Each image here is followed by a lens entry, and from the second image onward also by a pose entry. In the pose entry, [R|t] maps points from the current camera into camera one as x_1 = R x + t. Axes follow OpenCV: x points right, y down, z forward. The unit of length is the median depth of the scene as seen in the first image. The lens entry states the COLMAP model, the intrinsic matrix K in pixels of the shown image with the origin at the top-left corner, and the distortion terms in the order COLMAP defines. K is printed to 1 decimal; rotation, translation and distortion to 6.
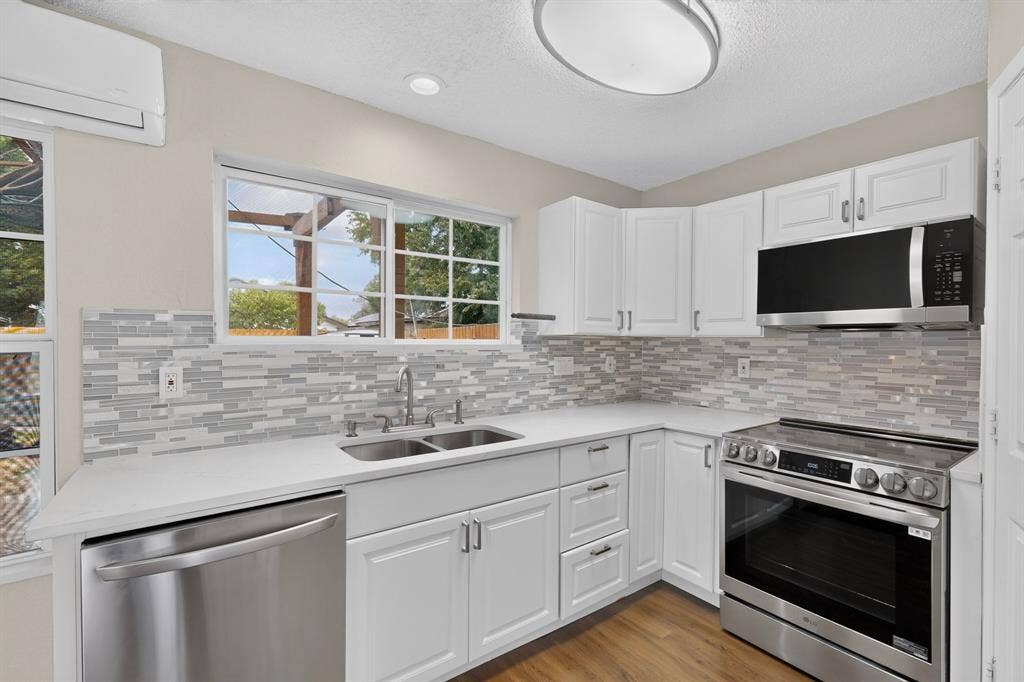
lens RADIAL K [[445.8, 0, 509.4], [0, 445.8, 343.4], [0, 0, 1]] dist [-0.001058, 0.000200]
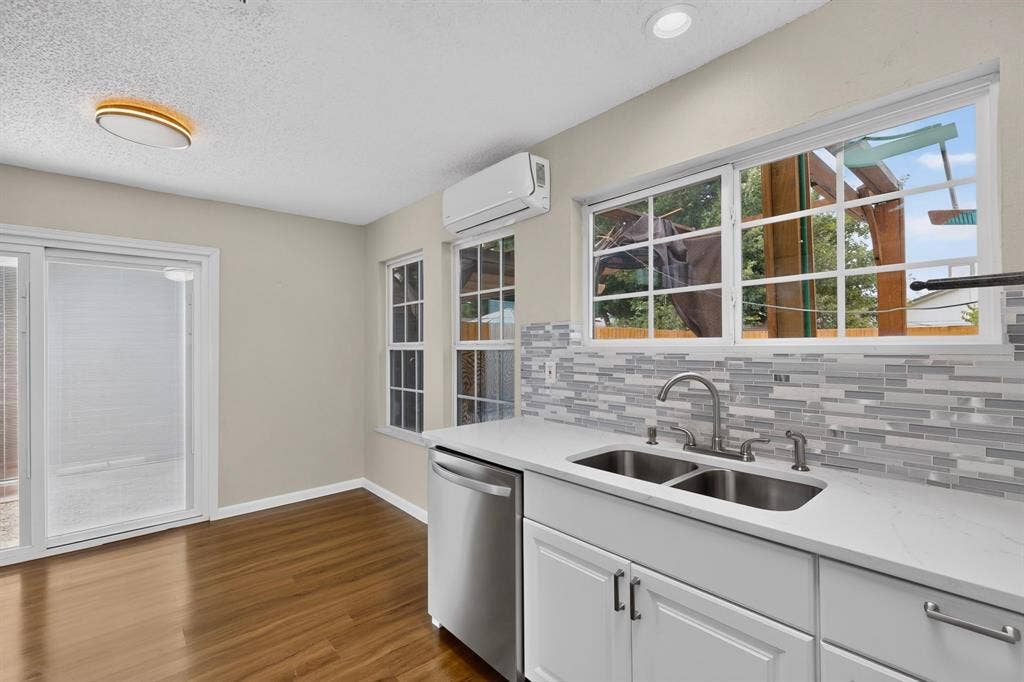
lens RADIAL K [[445.8, 0, 511.0], [0, 445.8, 343.1], [0, 0, 1]] dist [-0.001058, 0.000200]
pose [[0.106400, -0.008793, -0.994285, 0.567922], [0.001913, 0.999961, -0.008638, 0.004060], [0.994322, -0.000983, 0.106412, 0.619295]]
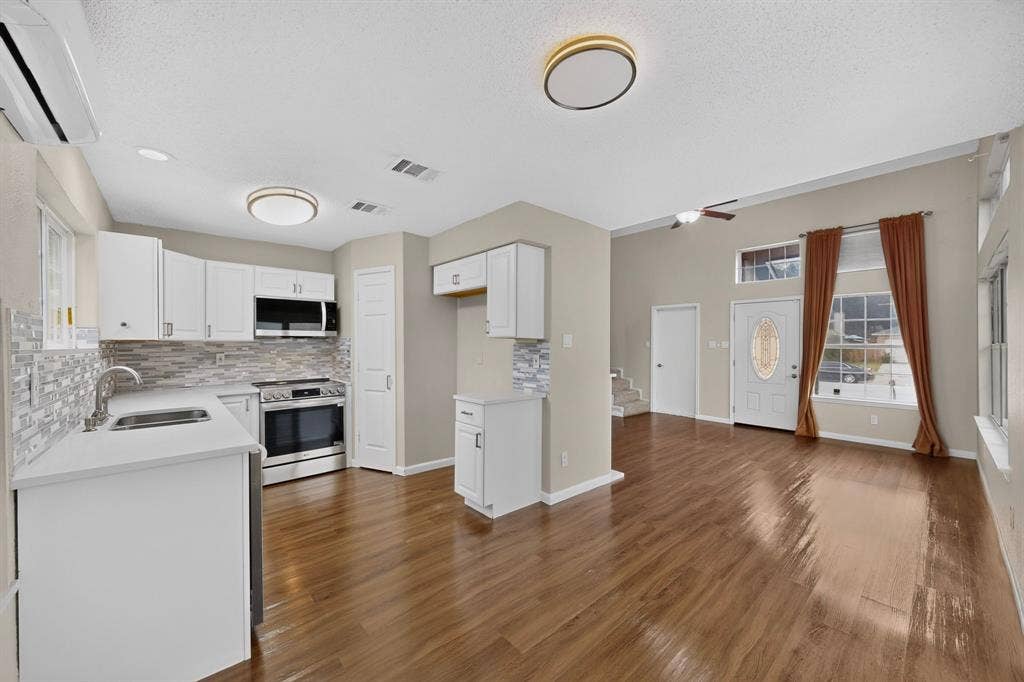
lens RADIAL K [[387.2, 0, 515.4], [0, 387.2, 341.7], [0, 0, 1]] dist [-0.013908, -0.000219]
pose [[-0.107499, -0.004124, 0.994197, -1.492684], [0.009984, 0.999936, 0.005227, -0.011364], [-0.994155, 0.010488, -0.107451, 0.053089]]
